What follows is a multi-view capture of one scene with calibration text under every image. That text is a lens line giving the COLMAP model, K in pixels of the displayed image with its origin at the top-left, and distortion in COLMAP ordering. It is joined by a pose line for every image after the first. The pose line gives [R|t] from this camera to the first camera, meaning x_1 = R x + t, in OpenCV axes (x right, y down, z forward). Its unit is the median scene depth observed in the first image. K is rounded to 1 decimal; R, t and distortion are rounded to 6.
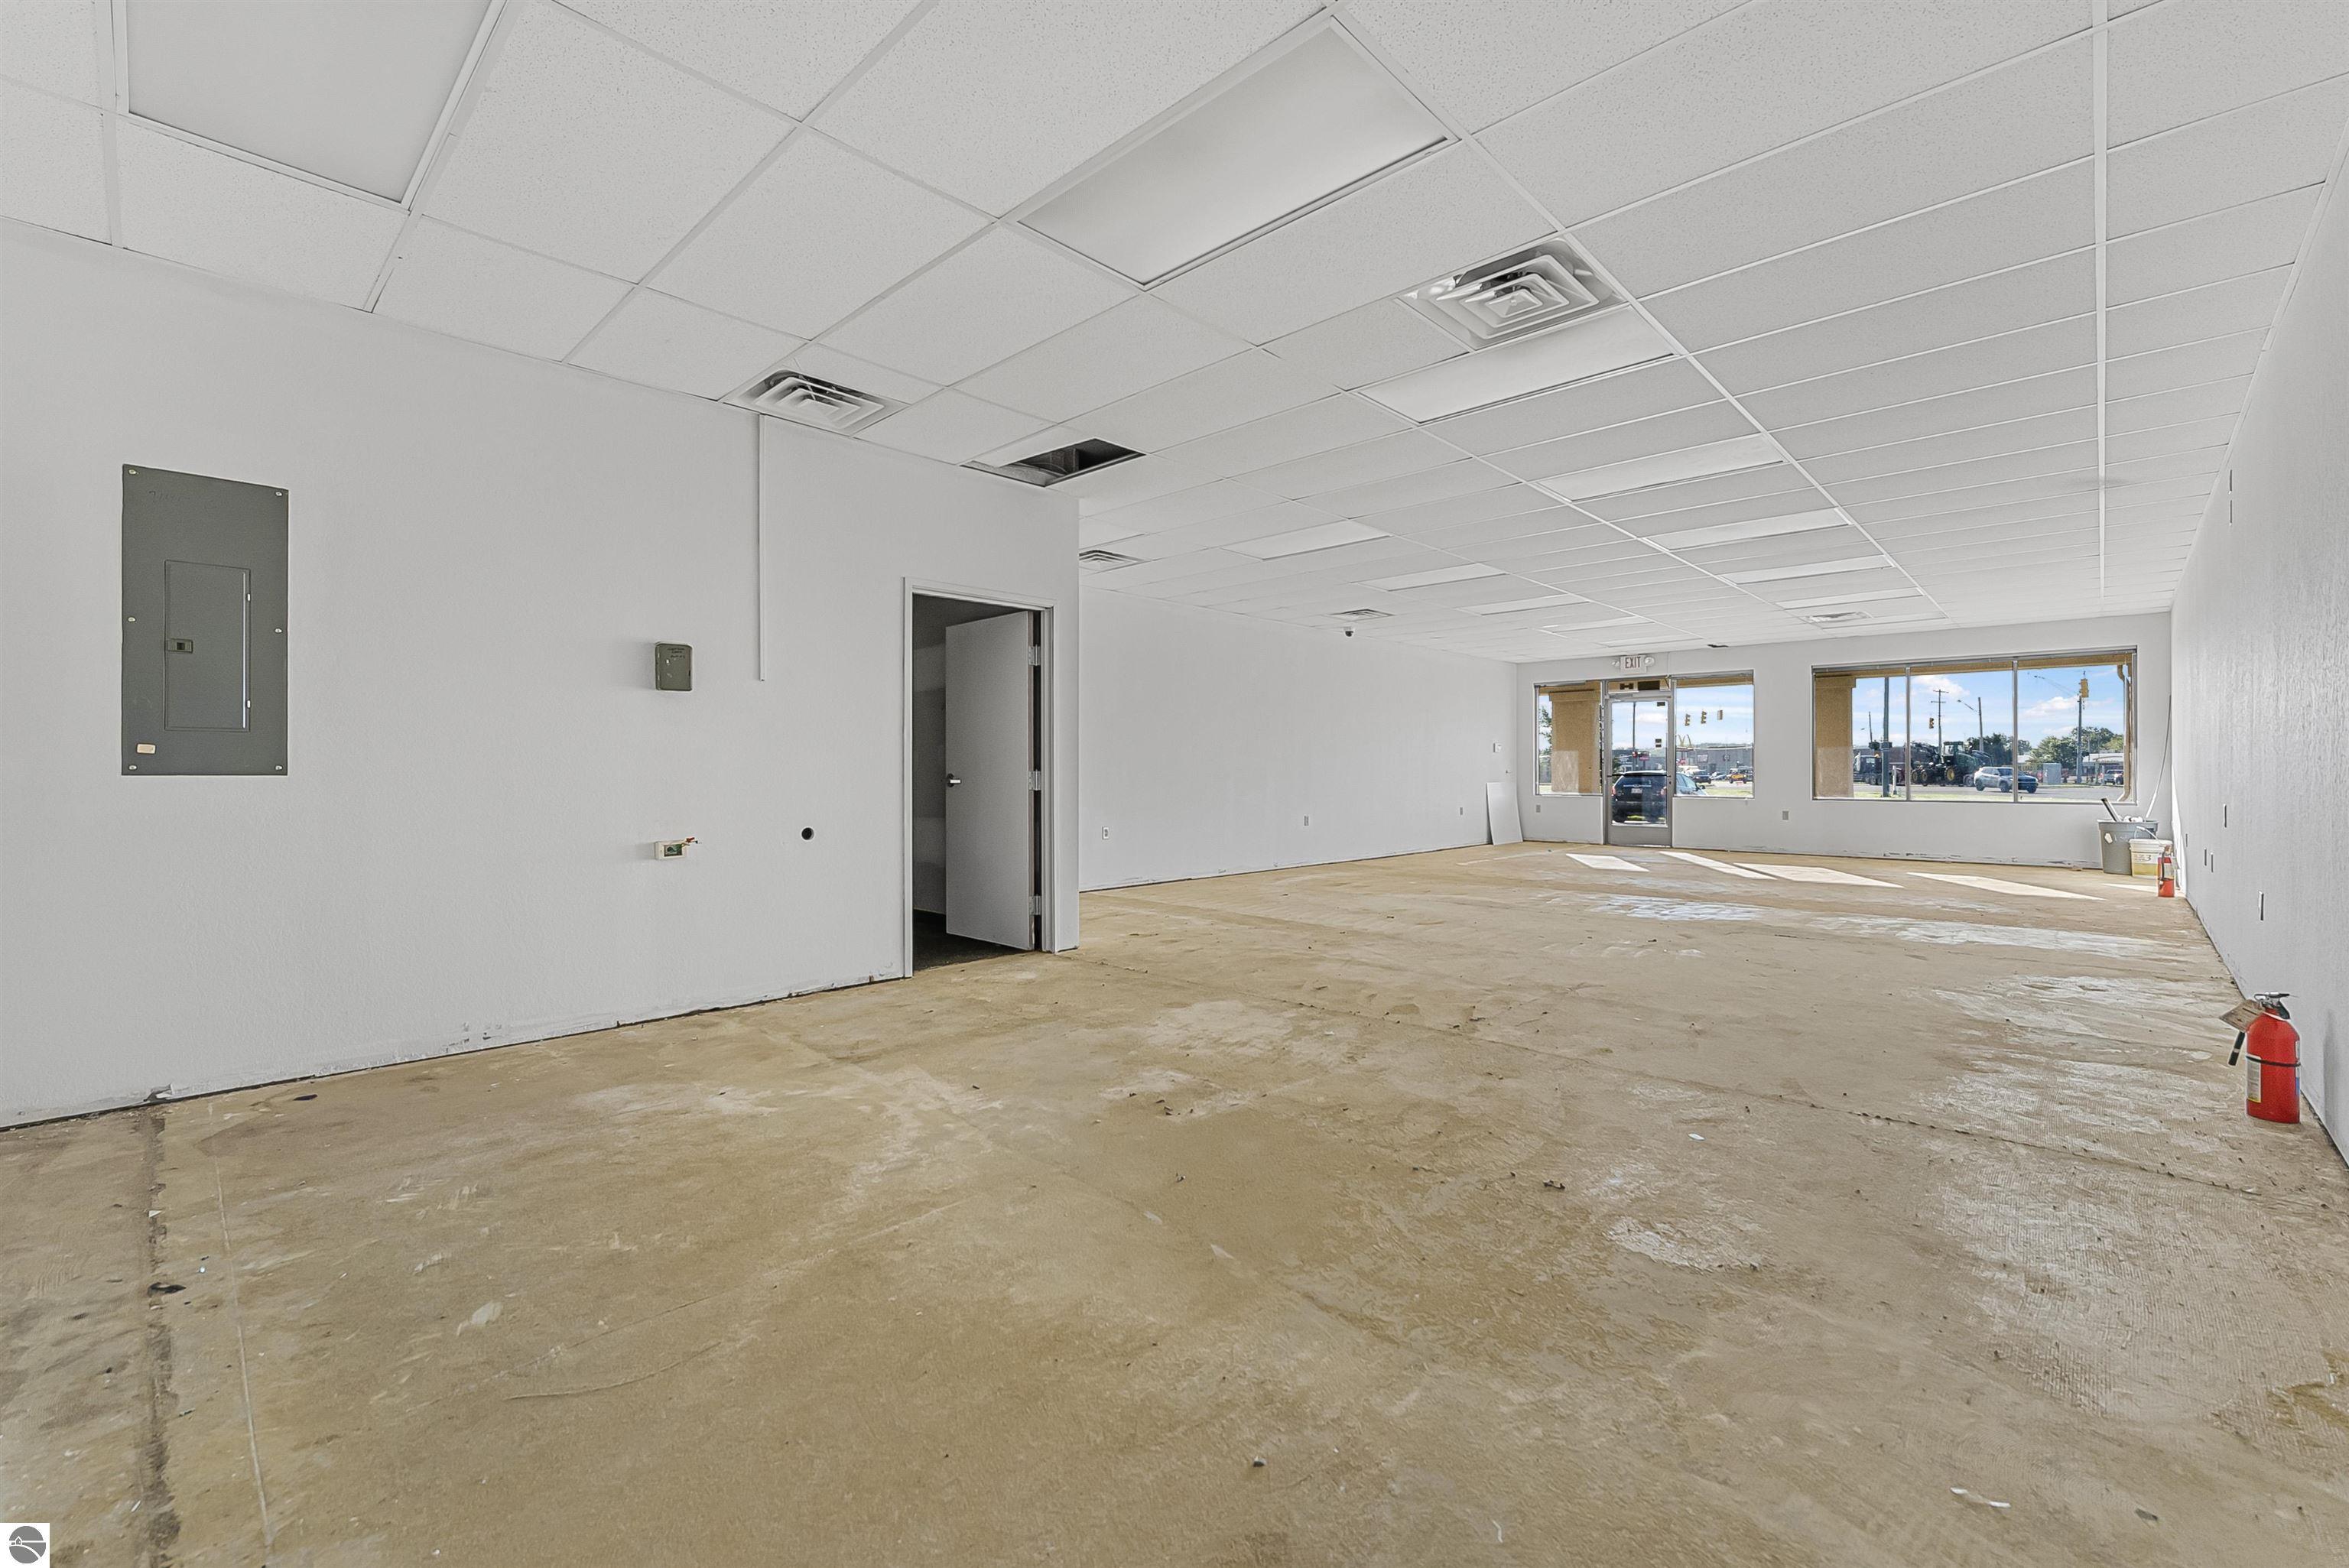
lens RADIAL K [[991.1, 0, 1187.7], [0, 991.1, 777.6], [0, 0, 1]] dist [-0.008170, -0.000107]
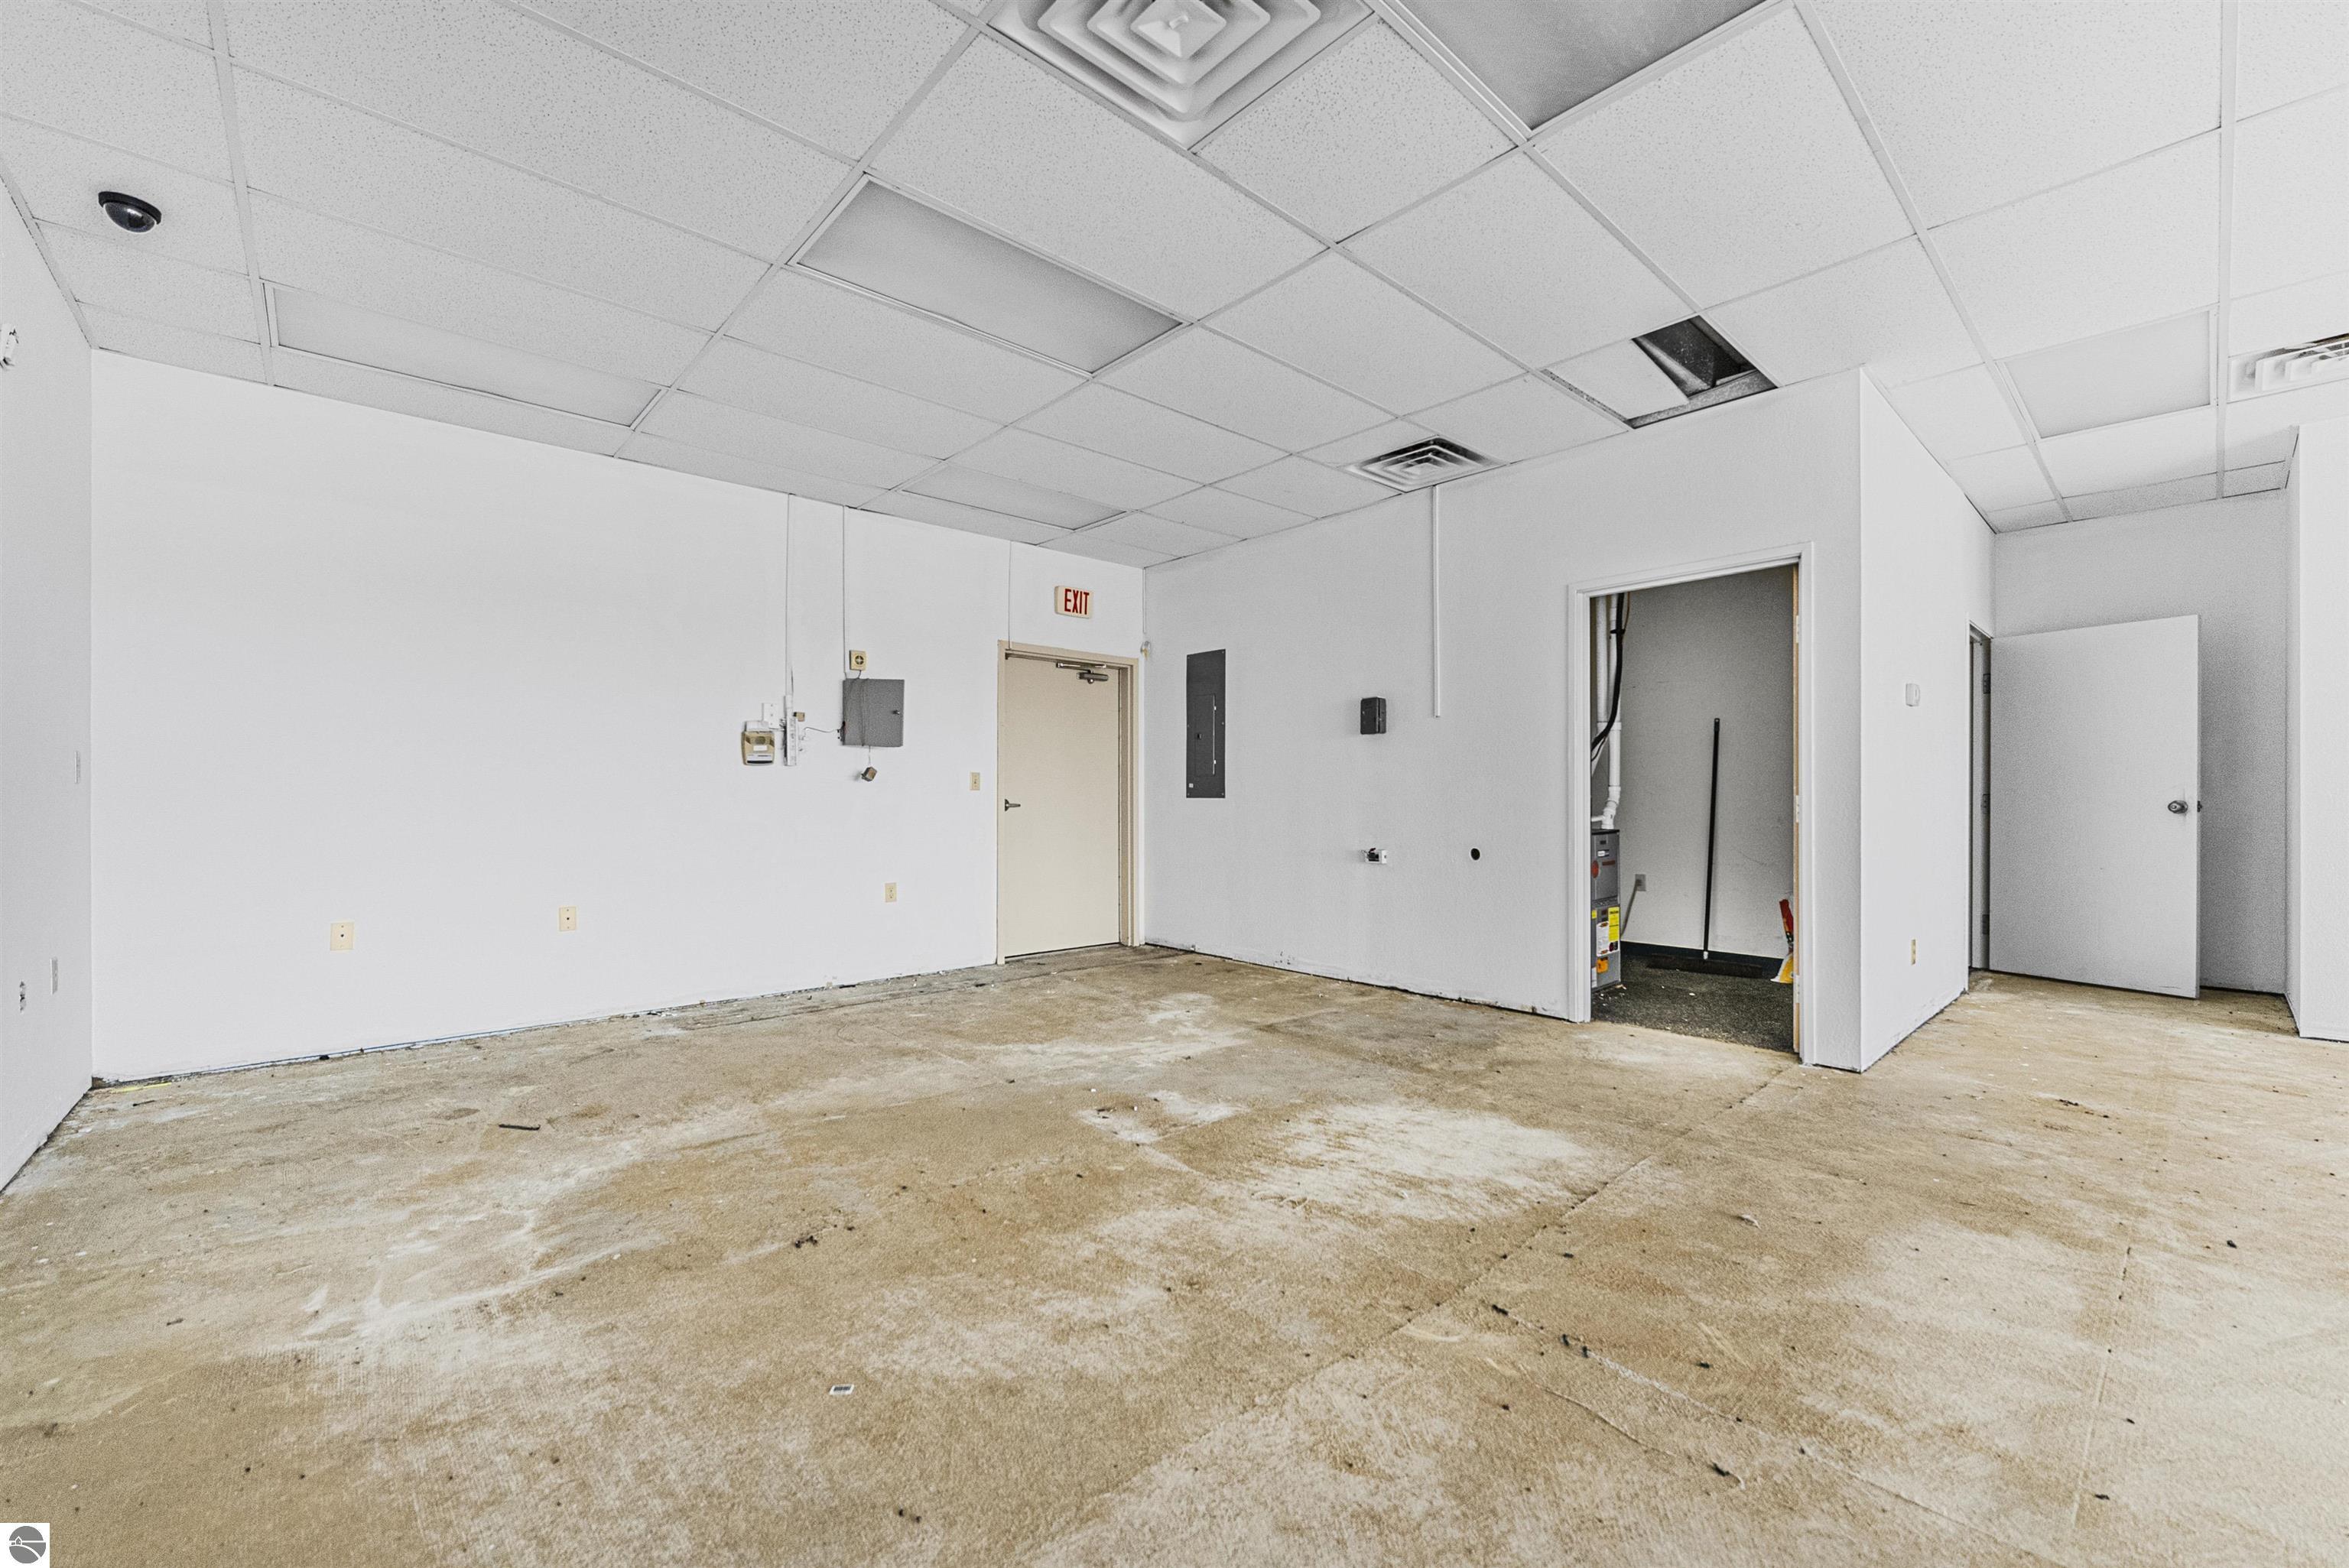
lens RADIAL K [[937.4, 0, 1177.2], [0, 937.4, 796.3], [0, 0, 1]] dist [-0.009186, 0.000671]
pose [[-0.083533, 0.000921, -0.996505, 0.791686], [-0.005397, 0.999984, 0.001377, -0.006933], [0.996490, 0.005493, -0.083527, 0.922047]]
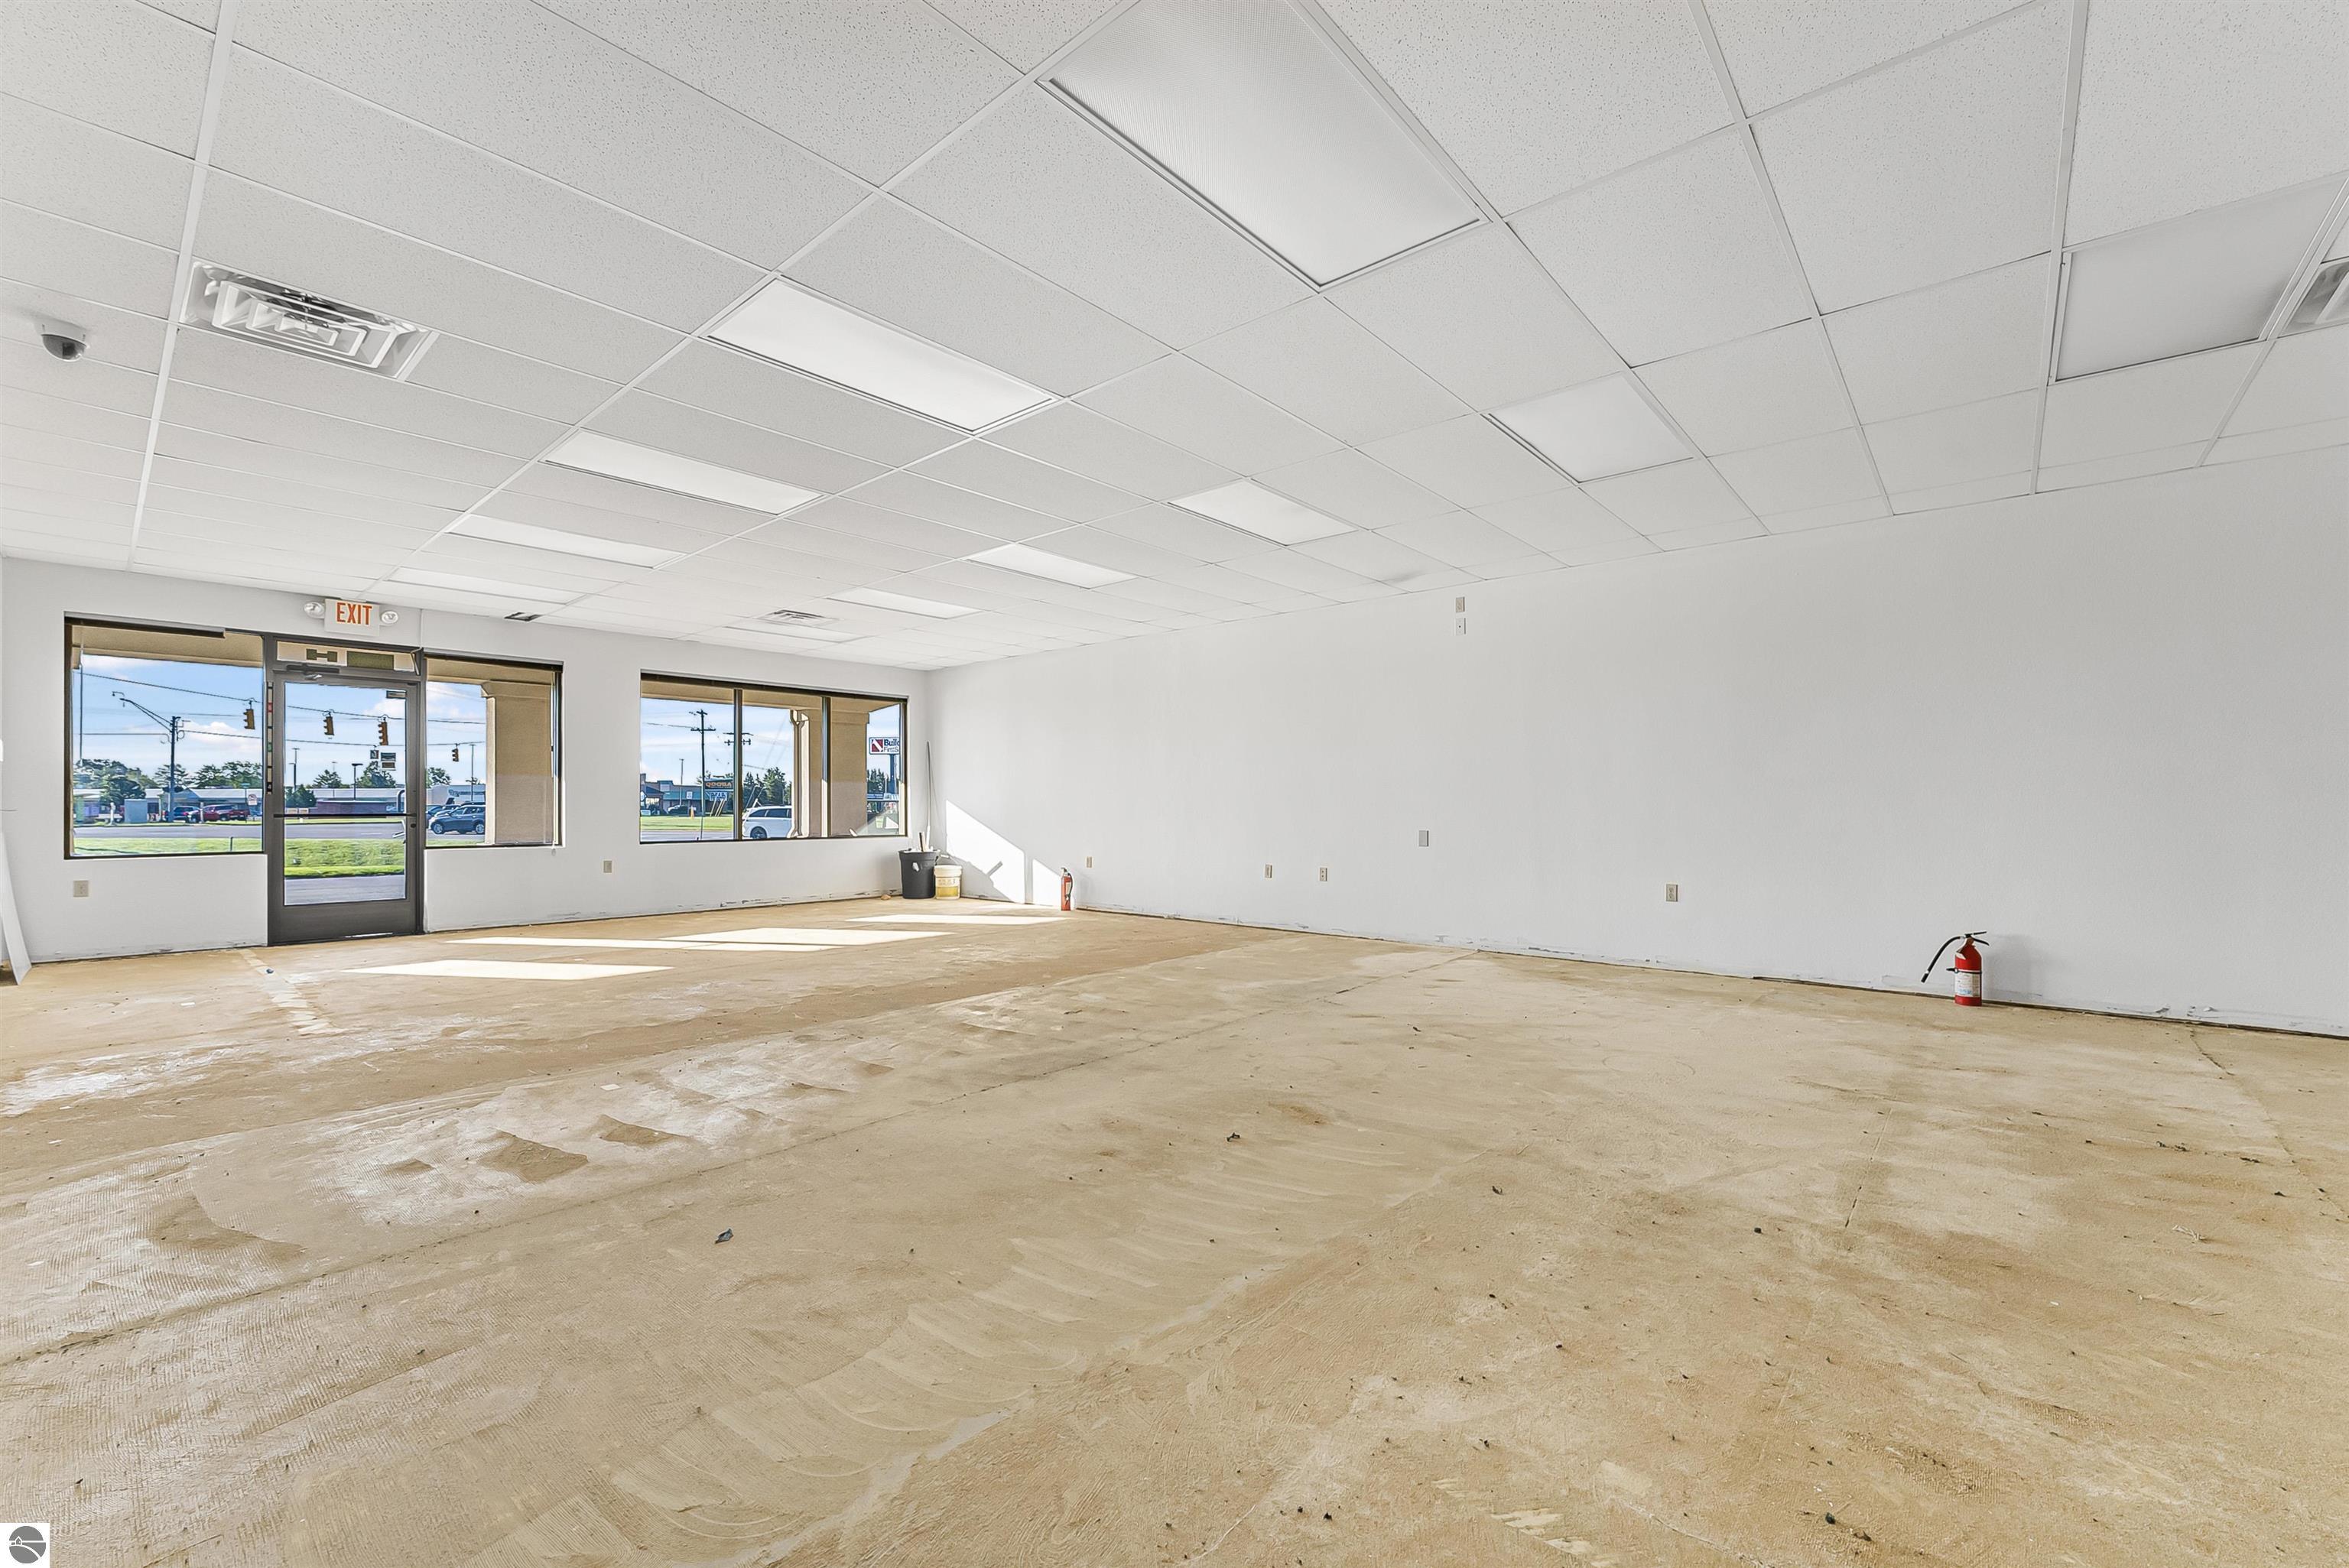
lens RADIAL K [[956.1, 0, 1185.2], [0, 956.1, 788.1], [0, 0, 1]] dist [-0.002573, 0.000352]
pose [[-0.045964, 0.021569, 0.998710, -0.447116], [0.005863, 0.999755, -0.021322, -0.011360], [-0.998926, 0.004876, -0.046079, 1.927743]]
